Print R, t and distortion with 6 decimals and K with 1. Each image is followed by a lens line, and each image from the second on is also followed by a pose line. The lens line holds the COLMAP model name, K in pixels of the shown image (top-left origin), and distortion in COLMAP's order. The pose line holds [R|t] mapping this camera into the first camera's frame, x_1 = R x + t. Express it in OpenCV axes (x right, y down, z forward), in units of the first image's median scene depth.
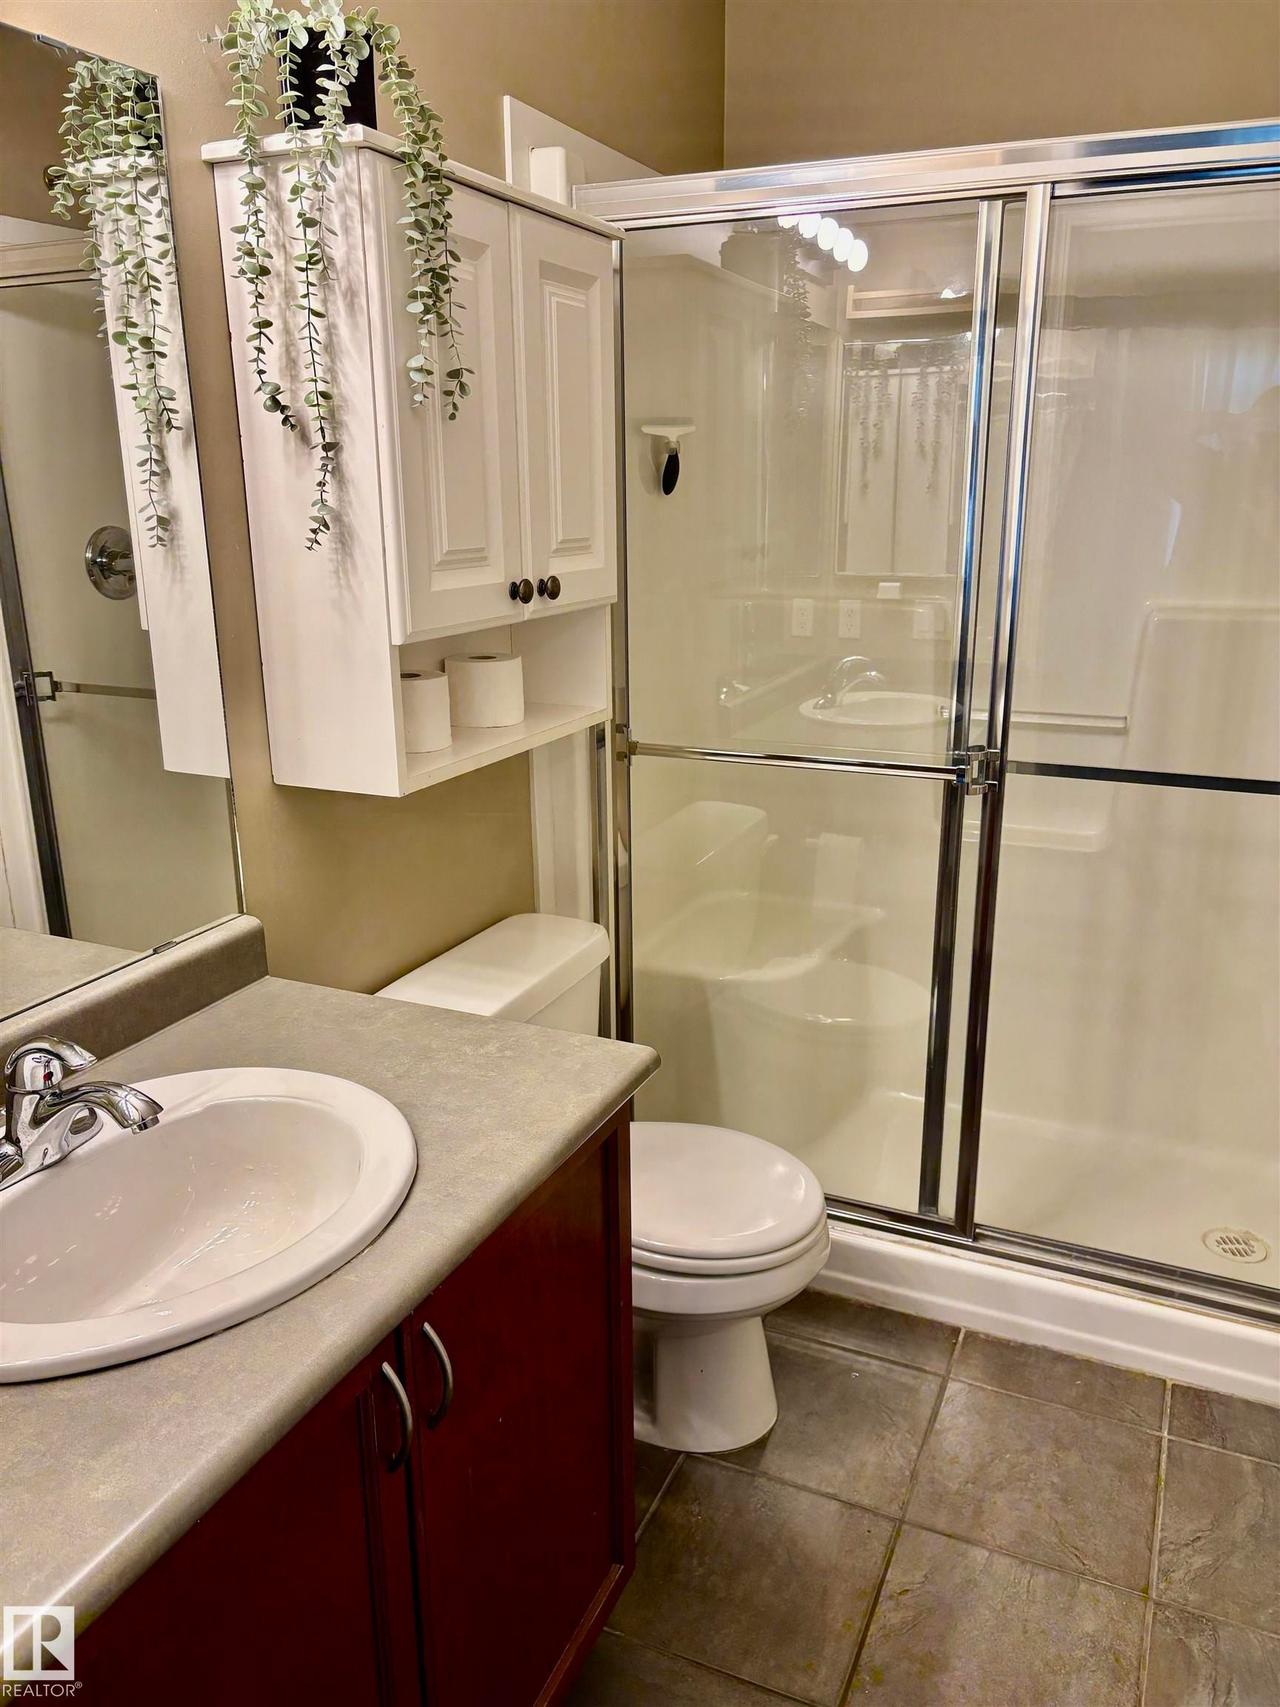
lens RADIAL K [[1299.6, 0, 664.5], [0, 1299.6, 865.4], [0, 0, 1]] dist [0.041522, -0.049156]
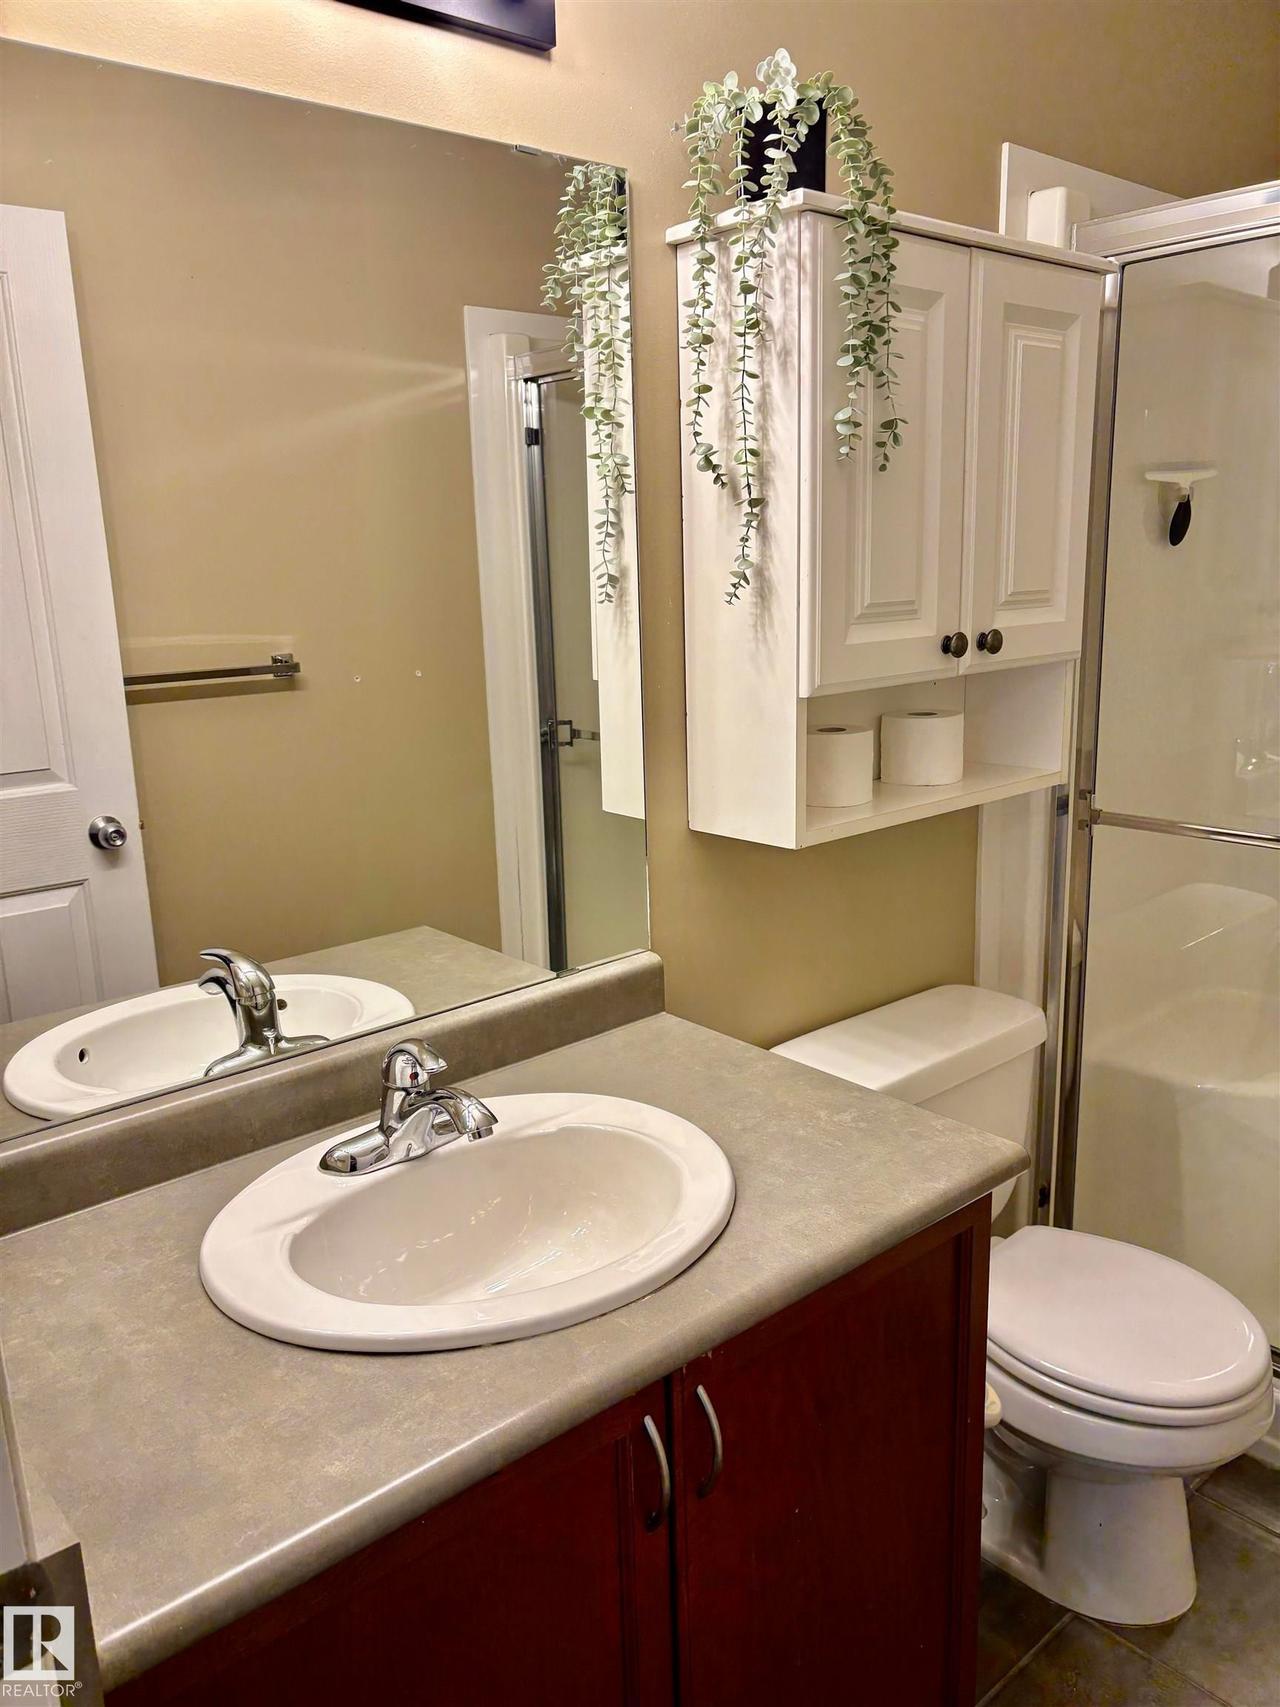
lens RADIAL K [[1299.6, 0, 639.4], [0, 1299.6, 862.2], [0, 0, 1]] dist [0.041522, -0.049156]
pose [[0.907973, 0.074718, -0.412313, 0.098771], [-0.095150, 0.995034, -0.029217, -0.002223], [0.408082, 0.065760, 0.910574, 0.050617]]
